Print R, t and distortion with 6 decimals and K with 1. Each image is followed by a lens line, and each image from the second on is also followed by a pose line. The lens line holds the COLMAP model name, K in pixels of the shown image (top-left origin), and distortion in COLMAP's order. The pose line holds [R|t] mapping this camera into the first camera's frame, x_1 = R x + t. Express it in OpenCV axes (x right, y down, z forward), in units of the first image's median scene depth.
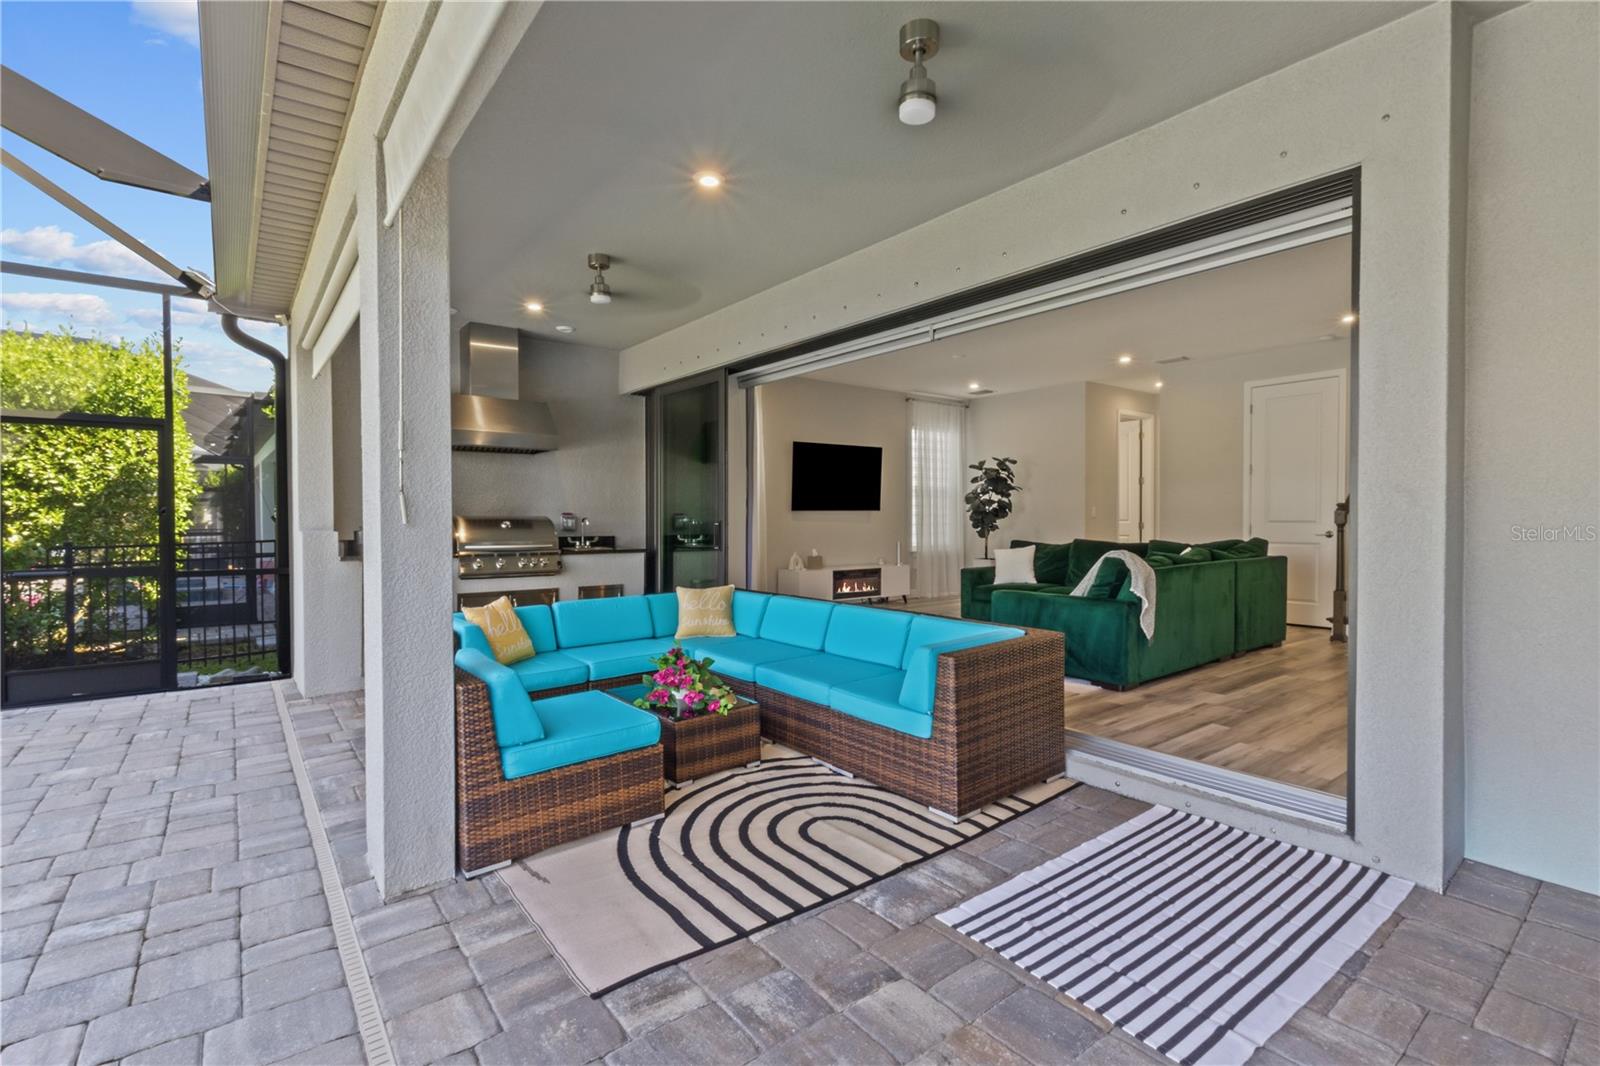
lens RADIAL K [[744.4, 0, 789.3], [0, 744.4, 518.2], [0, 0, 1]] dist [0.003866, 0.001778]
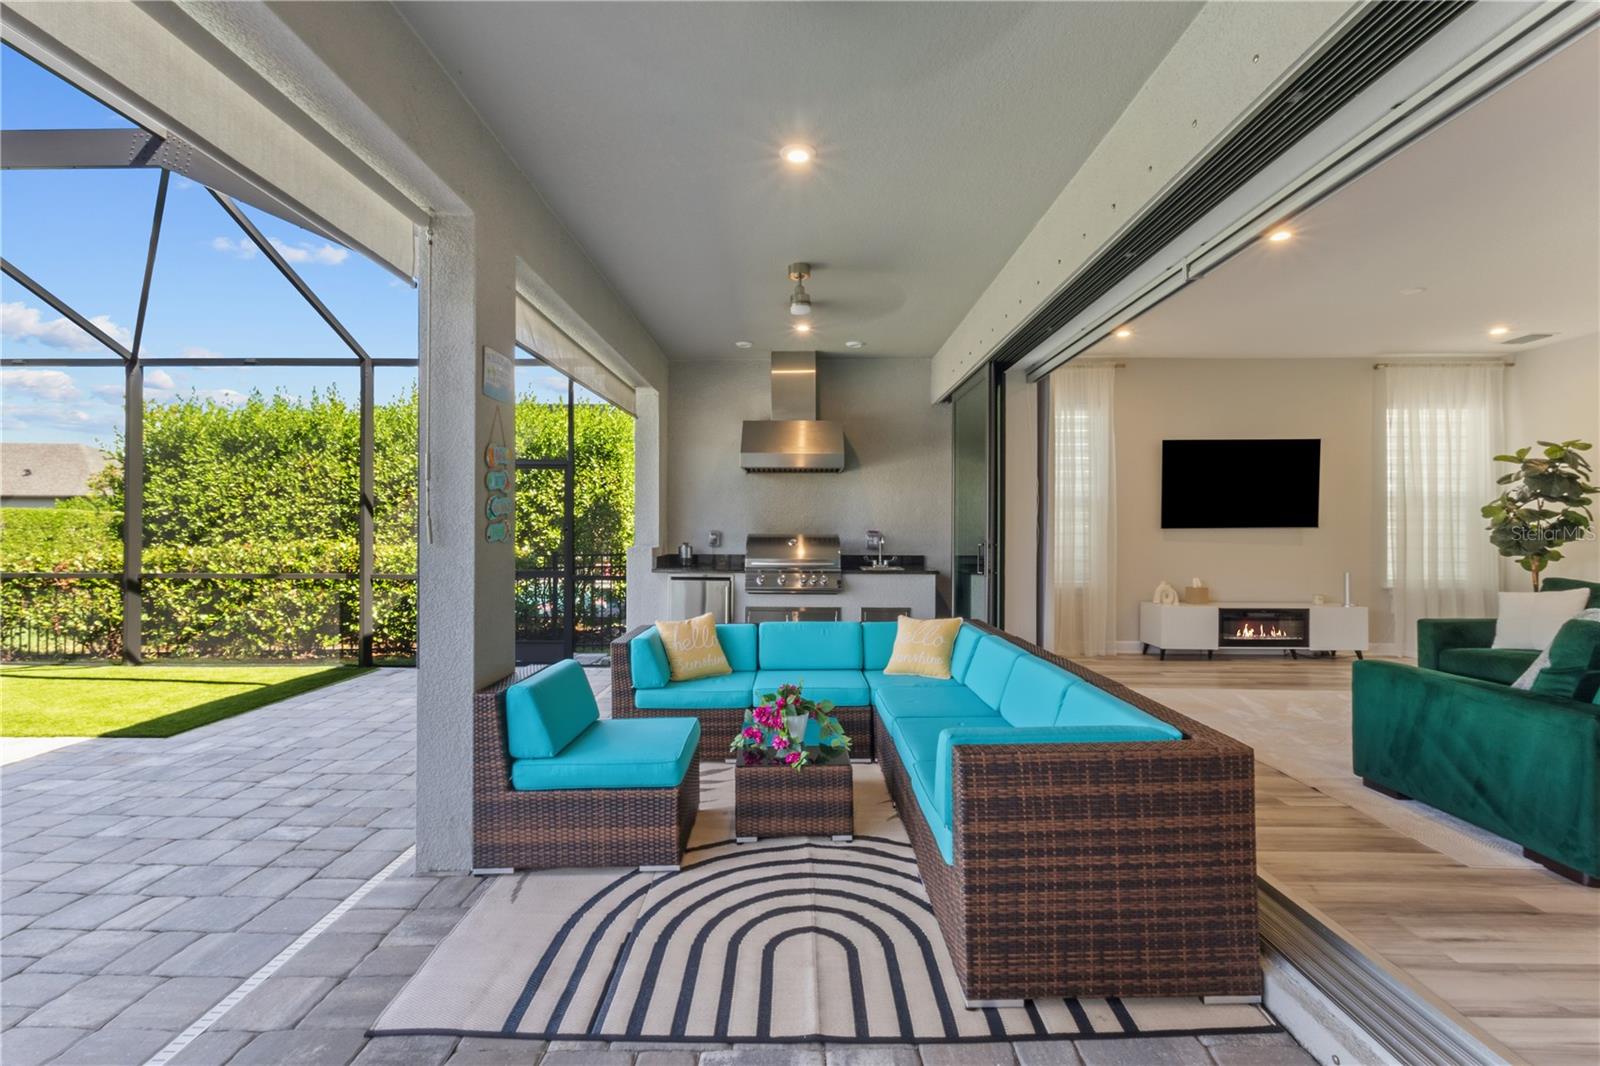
lens RADIAL K [[744.4, 0, 789.3], [0, 744.4, 518.2], [0, 0, 1]] dist [0.003866, 0.001778]
pose [[0.778647, -0.008538, -0.627404, 0.344667], [-0.004649, 0.999801, -0.019375, -0.006514], [0.627445, 0.018003, 0.778453, 0.252260]]
